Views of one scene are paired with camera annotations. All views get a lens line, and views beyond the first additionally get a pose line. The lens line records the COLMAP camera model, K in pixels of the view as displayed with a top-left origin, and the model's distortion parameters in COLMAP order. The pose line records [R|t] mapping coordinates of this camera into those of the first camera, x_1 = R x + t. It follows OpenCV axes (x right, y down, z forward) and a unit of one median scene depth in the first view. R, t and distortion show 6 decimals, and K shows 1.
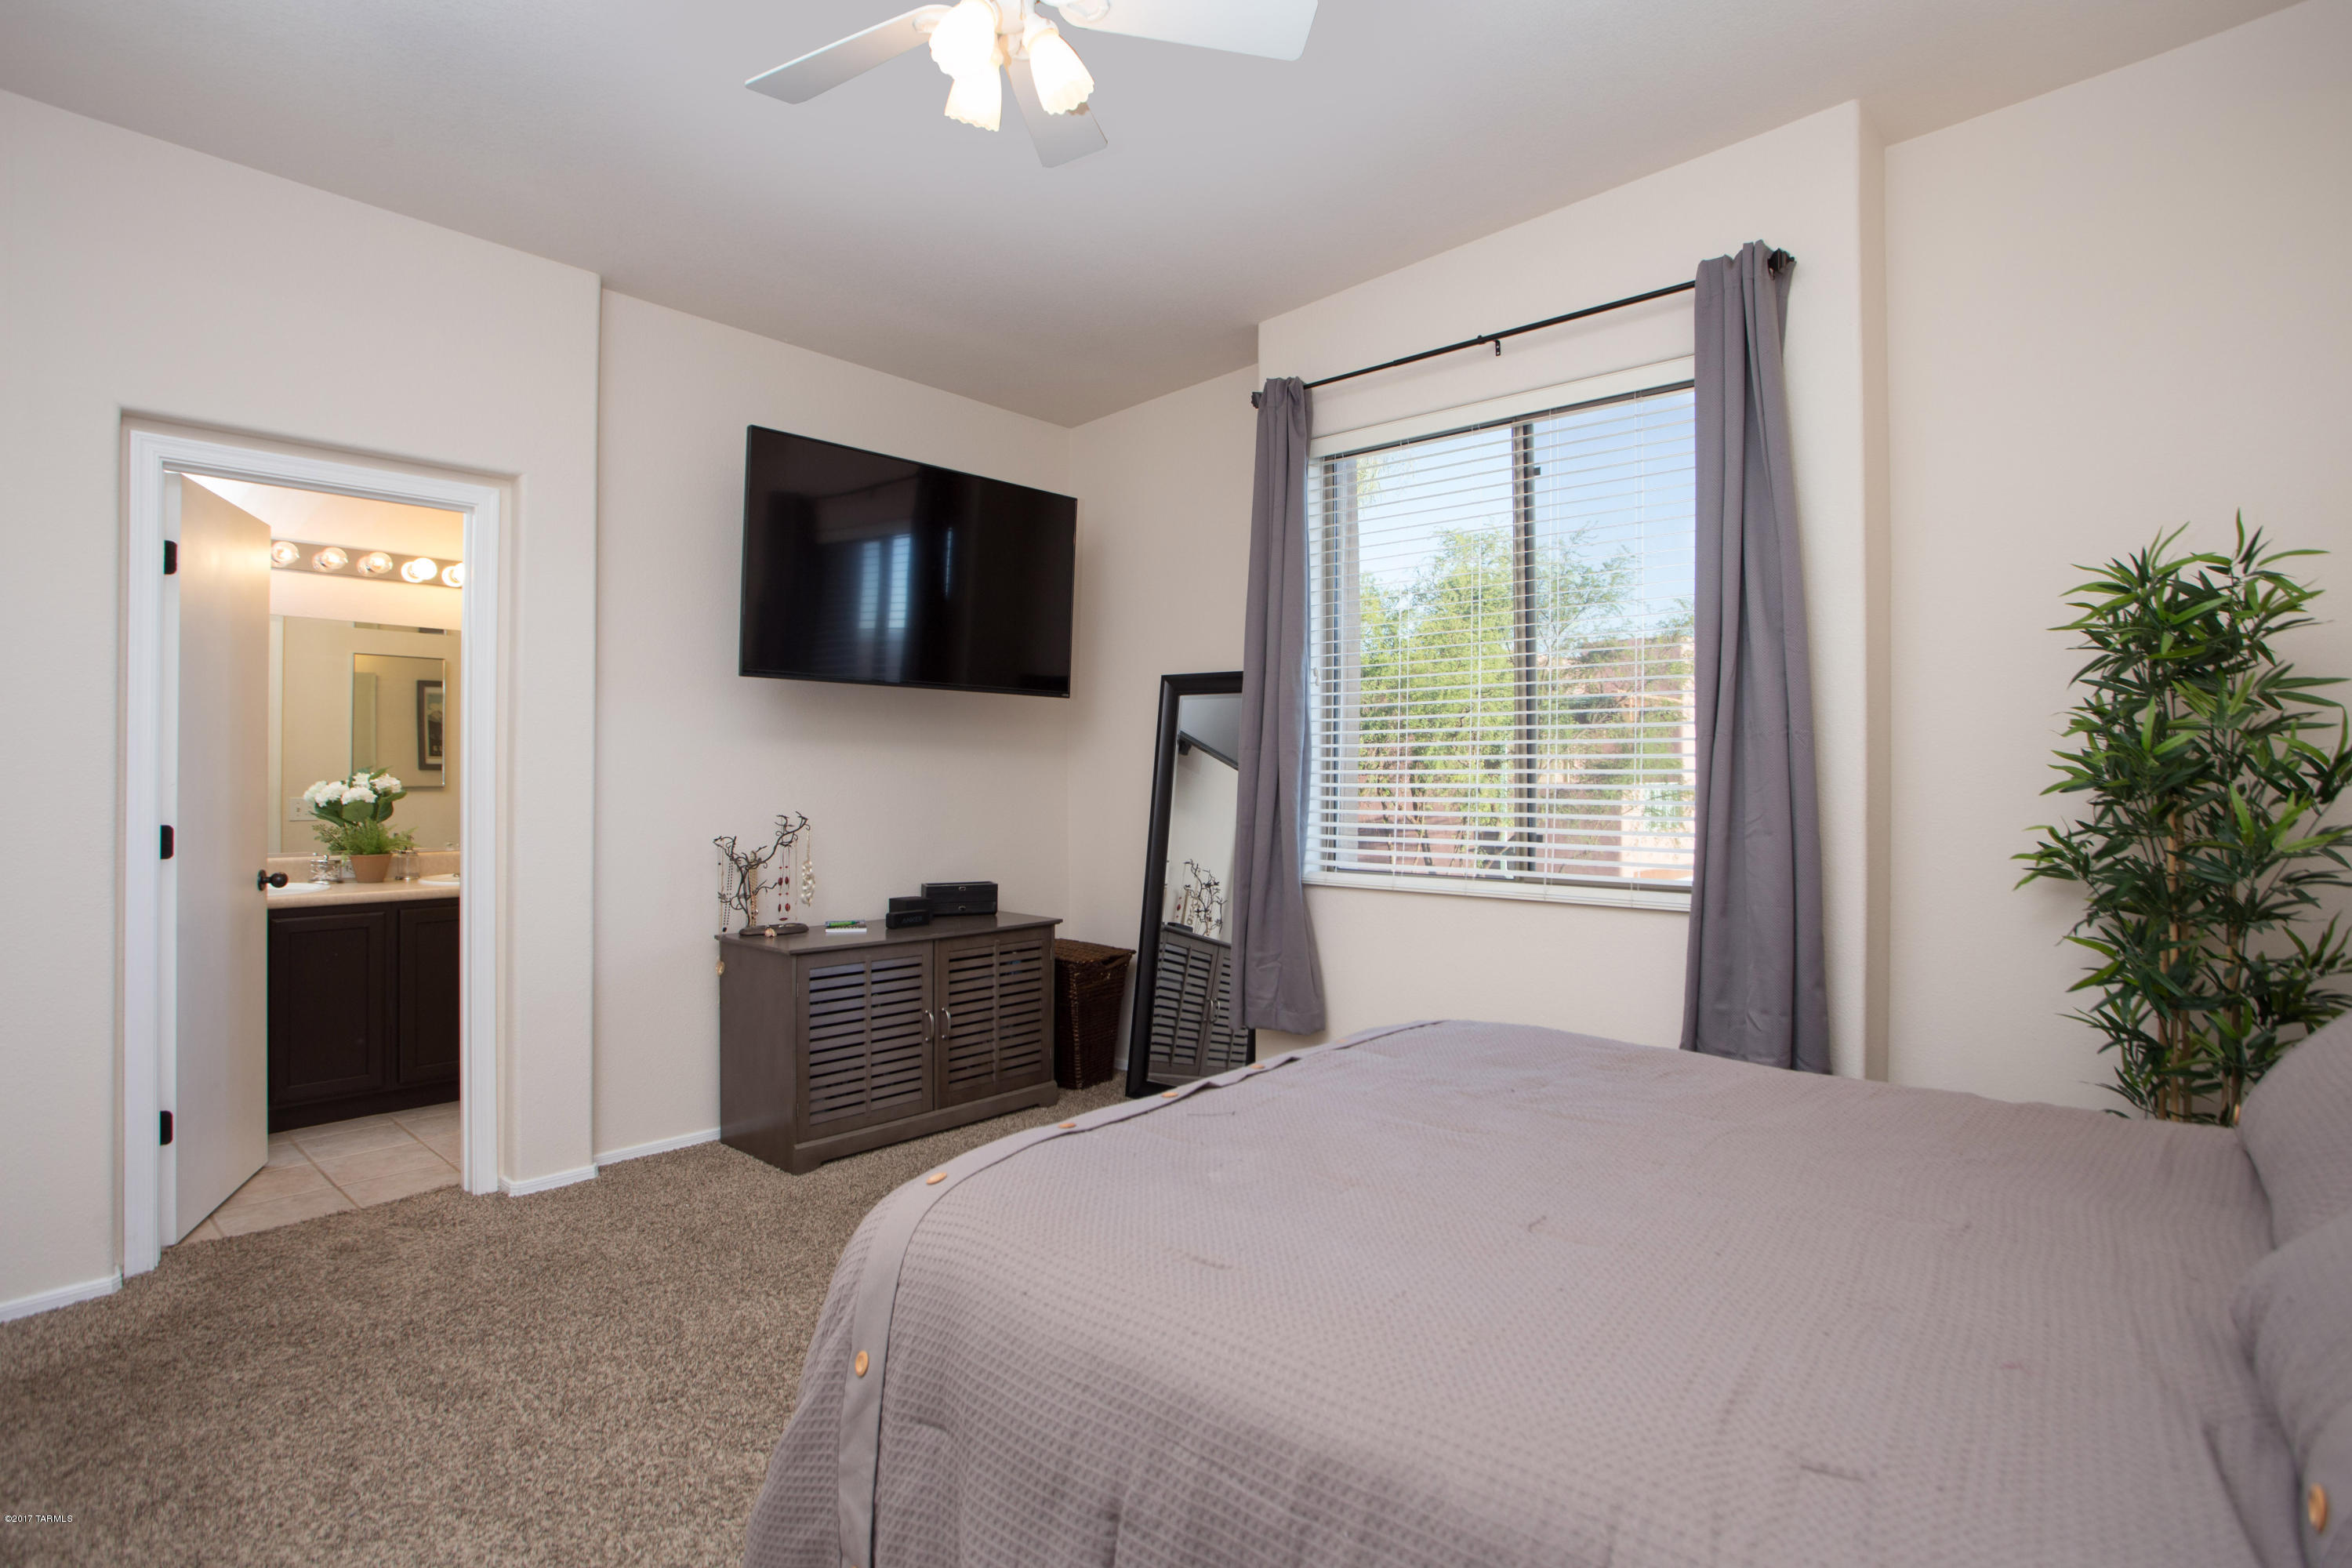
lens RADIAL K [[1186.5, 0, 1176.0], [0, 1186.5, 784.0], [0, 0, 1]] dist [-0.049616, -0.000029]
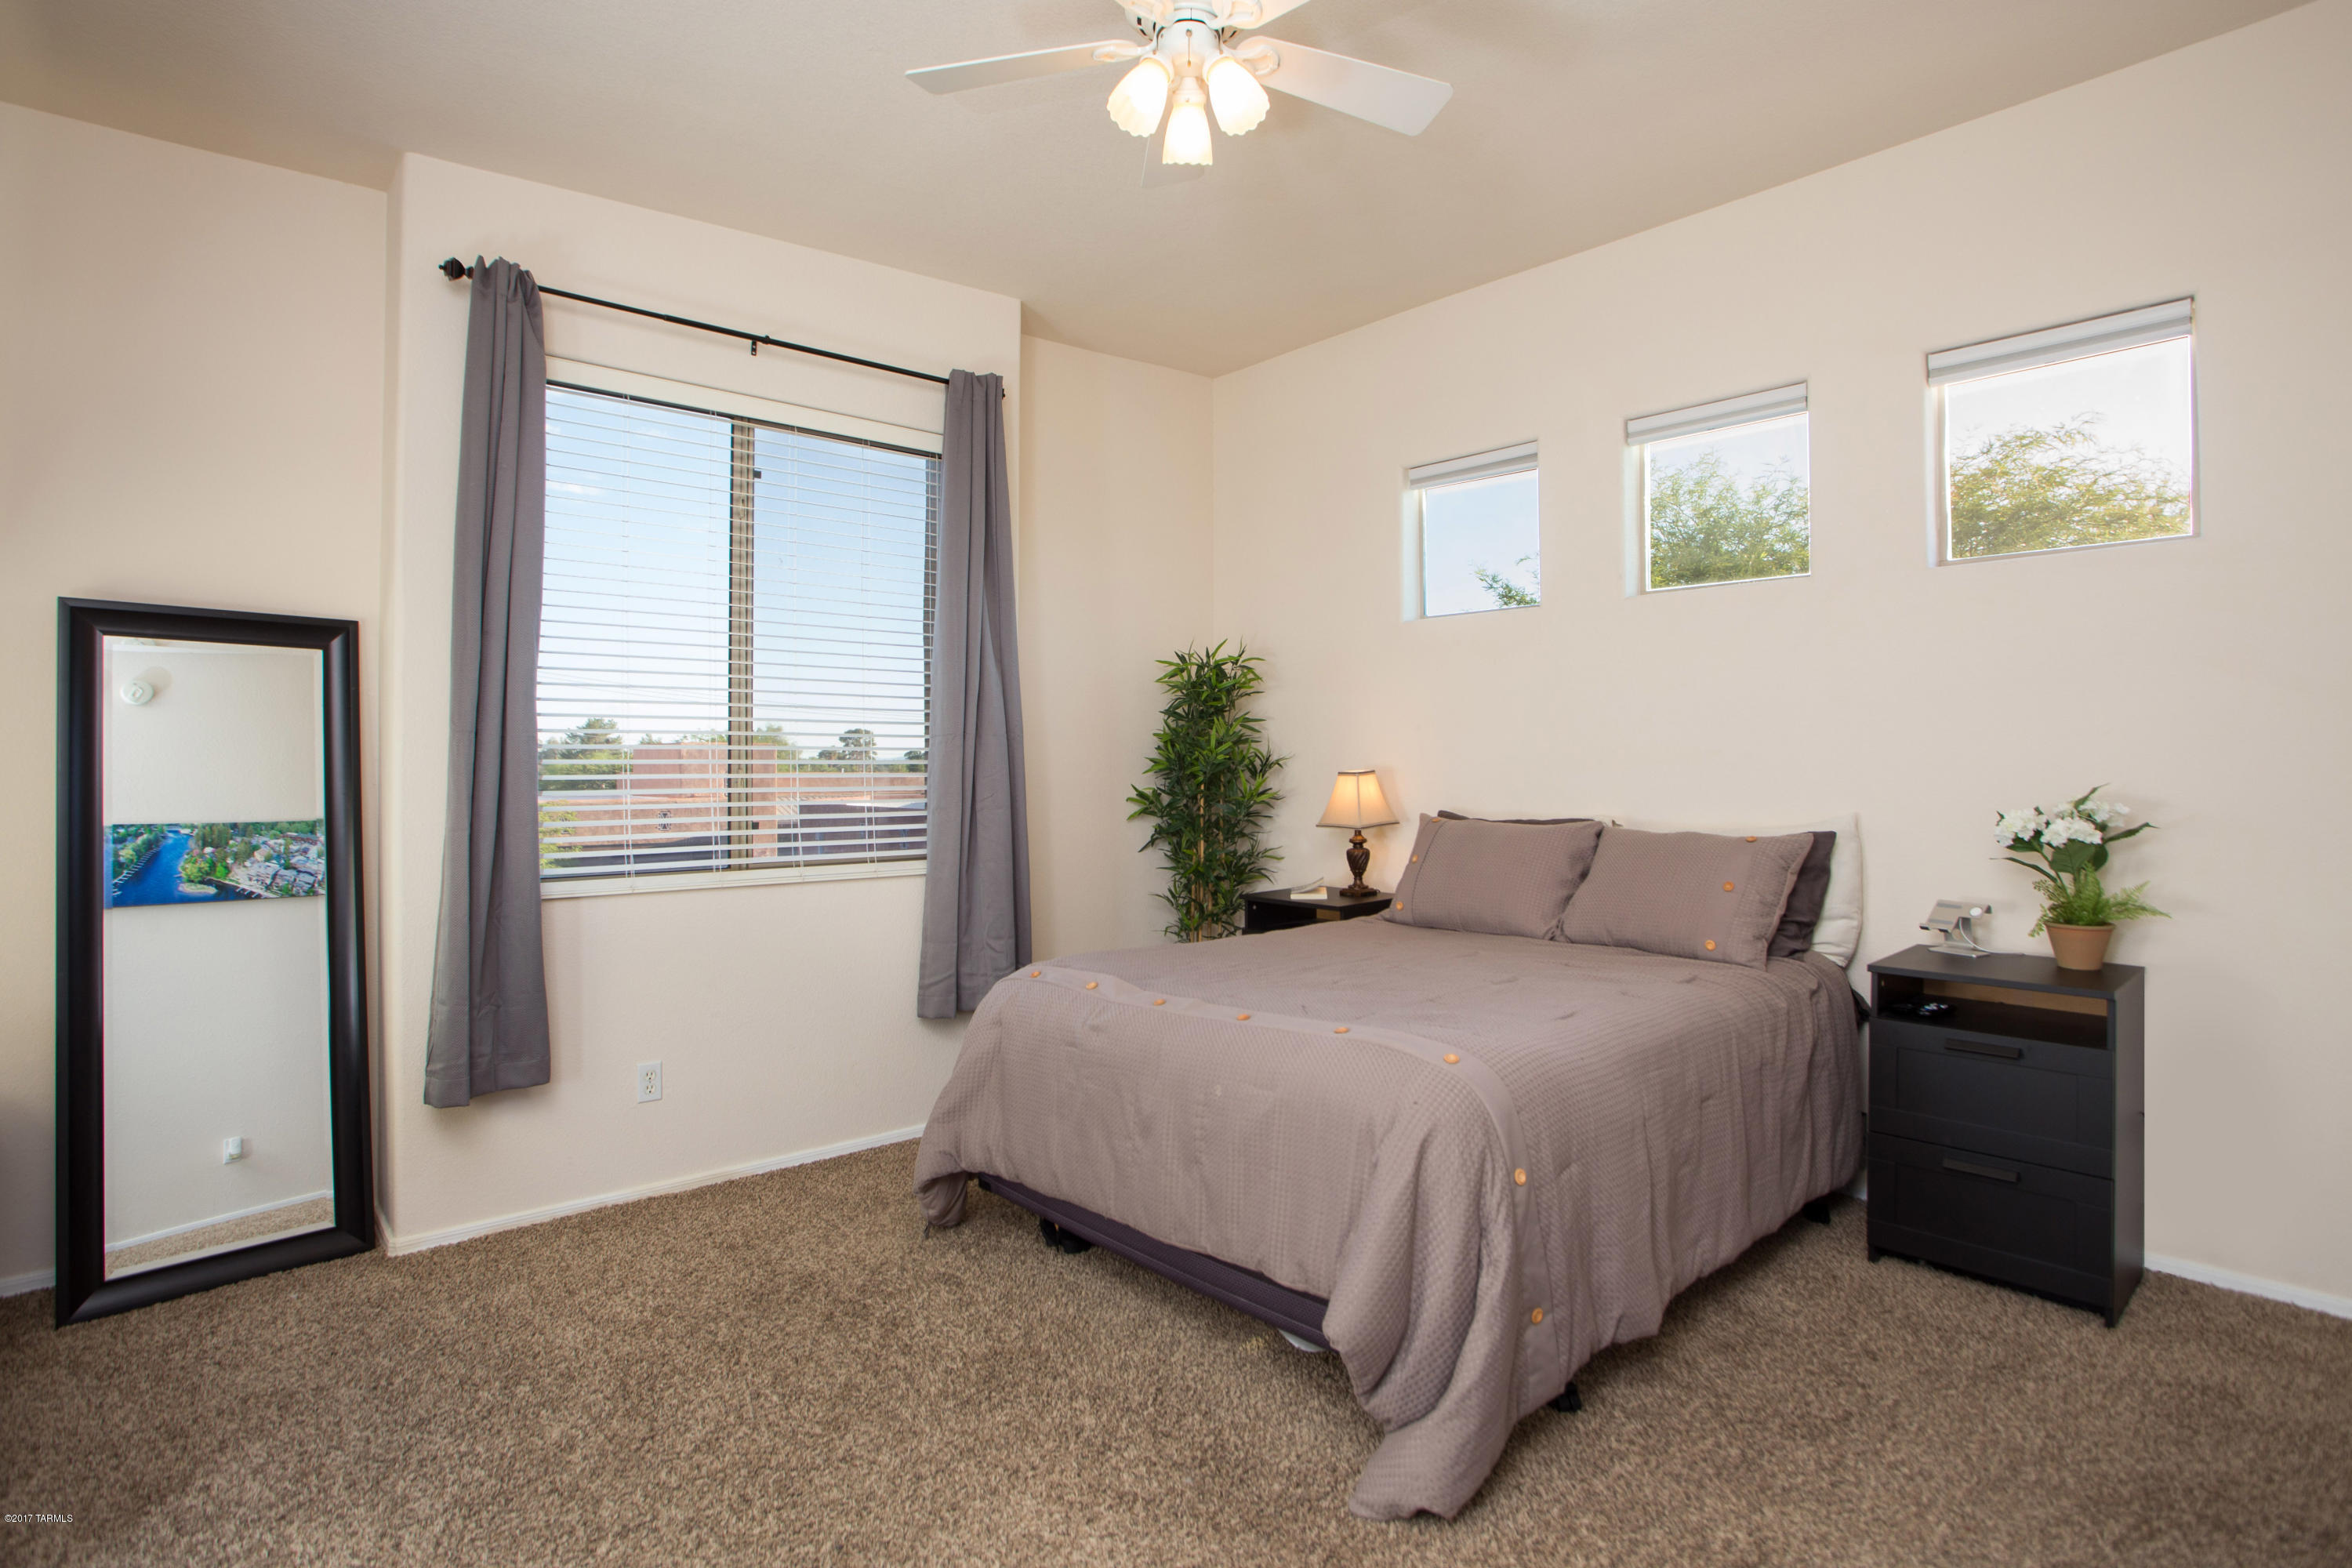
lens RADIAL K [[1186.5, 0, 1176.0], [0, 1186.5, 784.0], [0, 0, 1]] dist [-0.049616, -0.000029]
pose [[0.121751, -0.009309, 0.992517, -0.789870], [0.009647, 0.999920, 0.008195, 0.004625], [-0.992514, 0.008577, 0.121831, 0.580003]]
